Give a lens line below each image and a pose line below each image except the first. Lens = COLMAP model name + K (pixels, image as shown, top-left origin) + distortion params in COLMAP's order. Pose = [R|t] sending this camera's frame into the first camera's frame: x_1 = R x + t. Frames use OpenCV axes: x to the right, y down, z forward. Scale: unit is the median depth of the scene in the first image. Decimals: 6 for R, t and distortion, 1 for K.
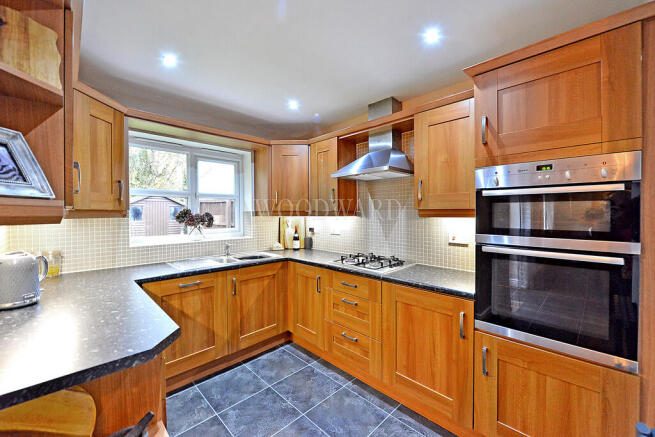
lens RADIAL K [[261.0, 0, 329.5], [0, 261.0, 213.9], [0, 0, 1]] dist [-0.007835, -0.000787]
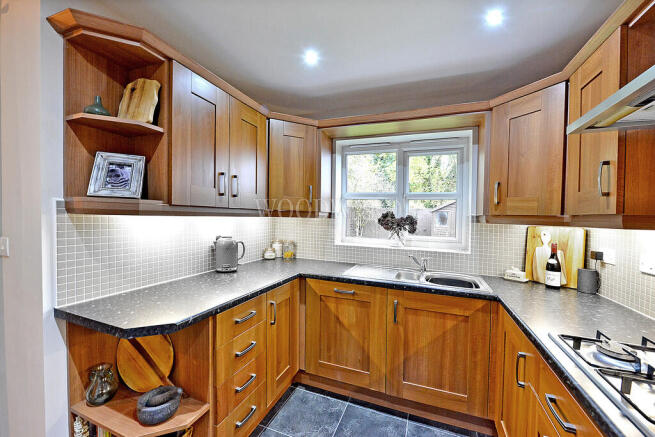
lens RADIAL K [[261.0, 0, 328.3], [0, 261.0, 223.0], [0, 0, 1]] dist [-0.007835, -0.000787]
pose [[0.391934, 0.037552, -0.919227, 0.251904], [-0.030104, 0.999155, 0.027982, 0.002673], [0.919501, 0.016706, 0.392733, 0.513945]]
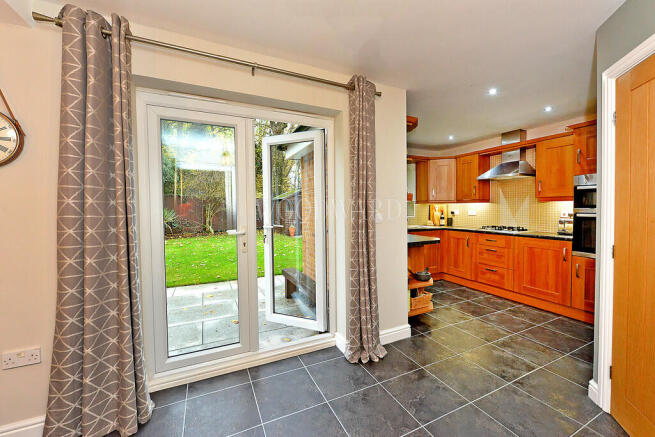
lens RADIAL K [[261.0, 0, 326.3], [0, 261.0, 212.3], [0, 0, 1]] dist [-0.007835, -0.000787]
pose [[0.939686, 0.006236, -0.341982, -0.347055], [-0.000070, 0.999837, 0.018041, 0.045414], [0.342039, -0.016929, 0.939533, -0.972035]]
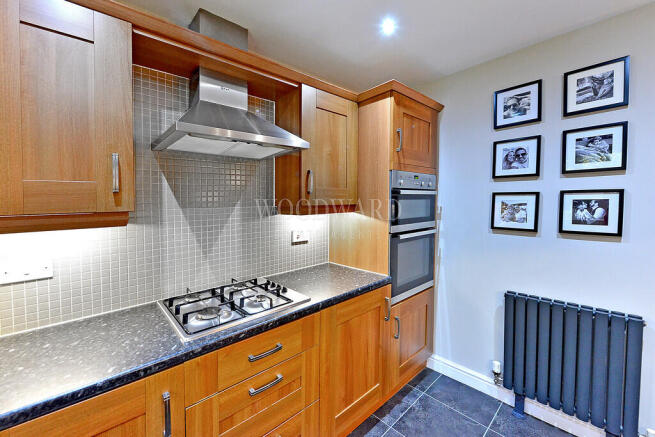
lens RADIAL K [[261.0, 0, 324.2], [0, 261.0, 209.4], [0, 0, 1]] dist [-0.007835, -0.000787]
pose [[0.050121, -0.033990, 0.998165, -0.395849], [0.022136, 0.999213, 0.032914, -0.027894], [-0.998498, 0.020446, 0.050834, 0.785827]]
